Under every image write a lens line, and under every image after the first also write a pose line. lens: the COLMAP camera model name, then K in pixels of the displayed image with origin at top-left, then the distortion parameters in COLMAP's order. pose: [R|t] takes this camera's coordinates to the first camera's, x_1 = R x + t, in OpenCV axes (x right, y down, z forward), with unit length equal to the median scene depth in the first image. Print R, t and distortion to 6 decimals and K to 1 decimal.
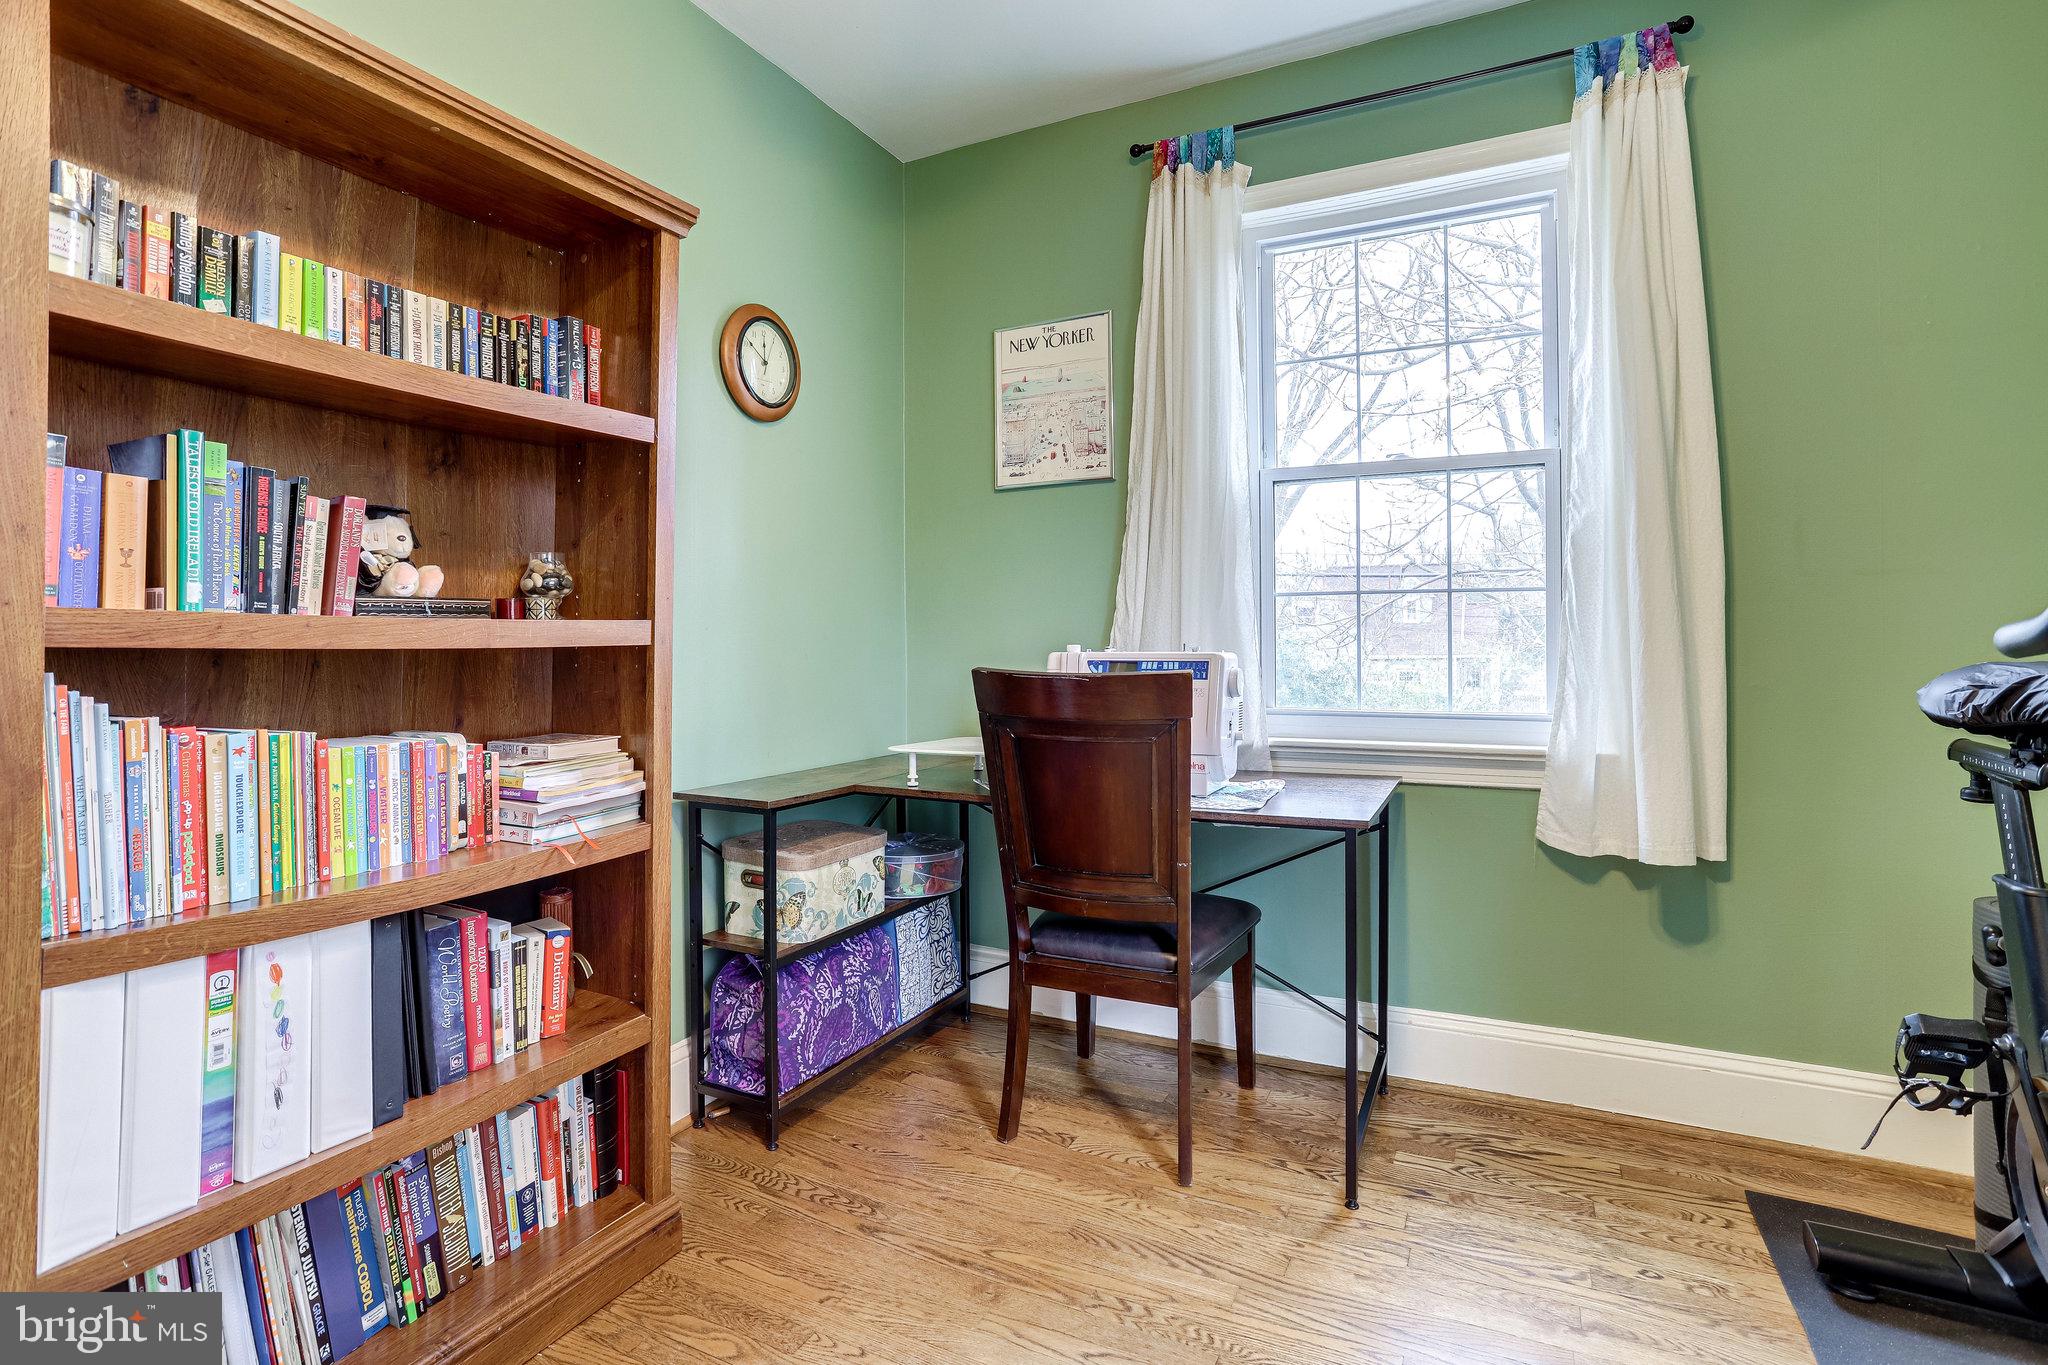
lens RADIAL K [[983.7, 0, 1007.2], [0, 983.7, 675.4], [0, 0, 1]] dist [-0.060115, 0.034603]
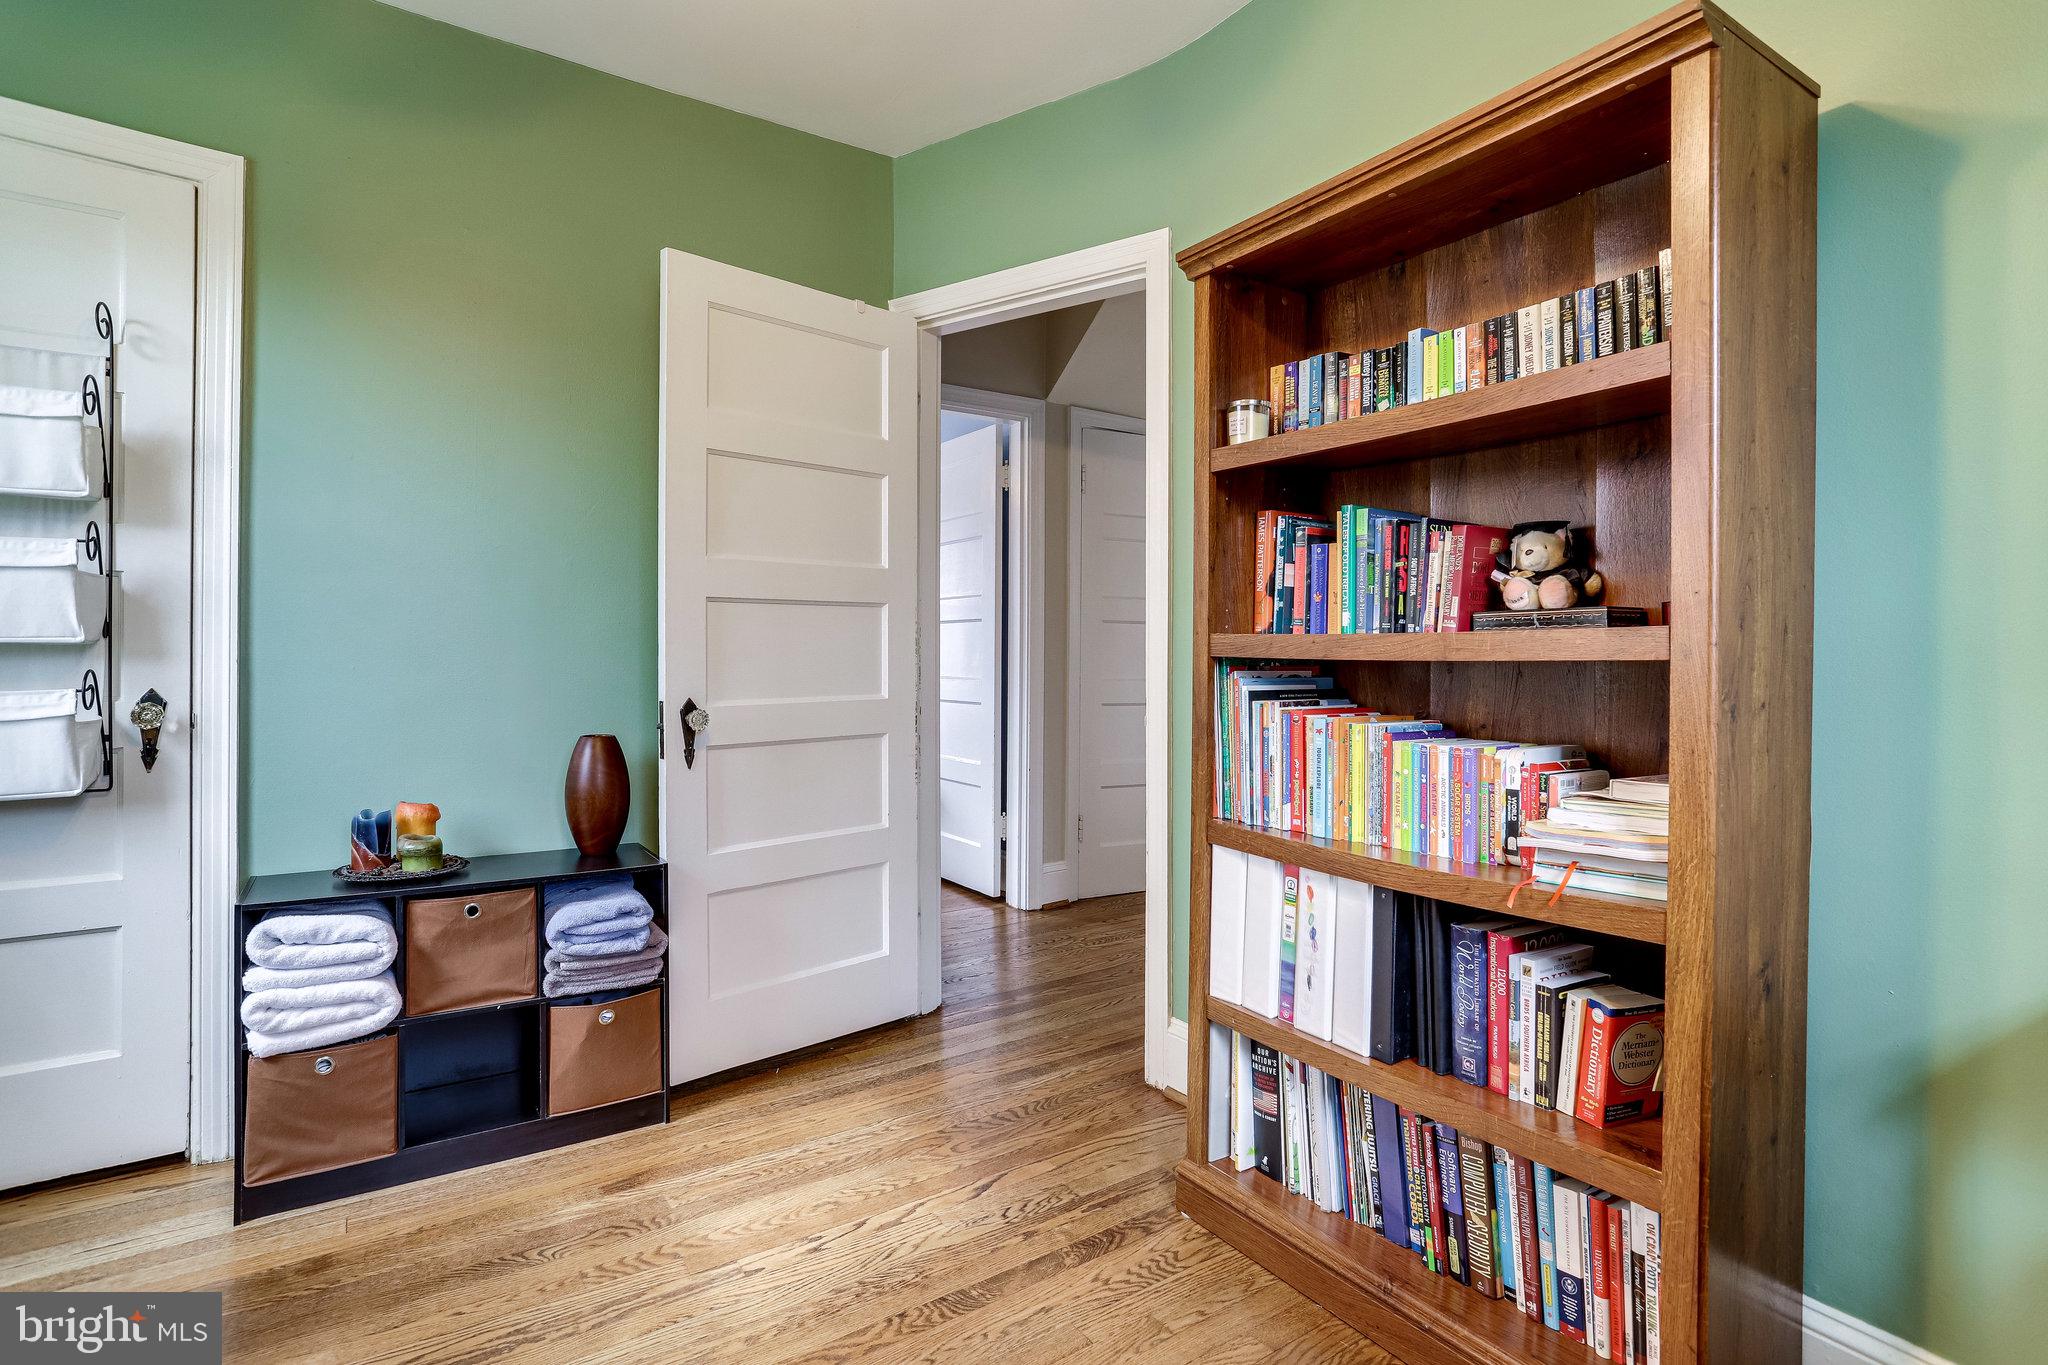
lens RADIAL K [[983.7, 0, 1007.2], [0, 983.7, 675.4], [0, 0, 1]] dist [-0.060115, 0.034603]
pose [[-0.488399, 0.024384, -0.872280, 0.563399], [-0.025985, 0.998760, 0.042468, -0.043564], [0.872233, 0.043408, -0.487160, 1.076180]]
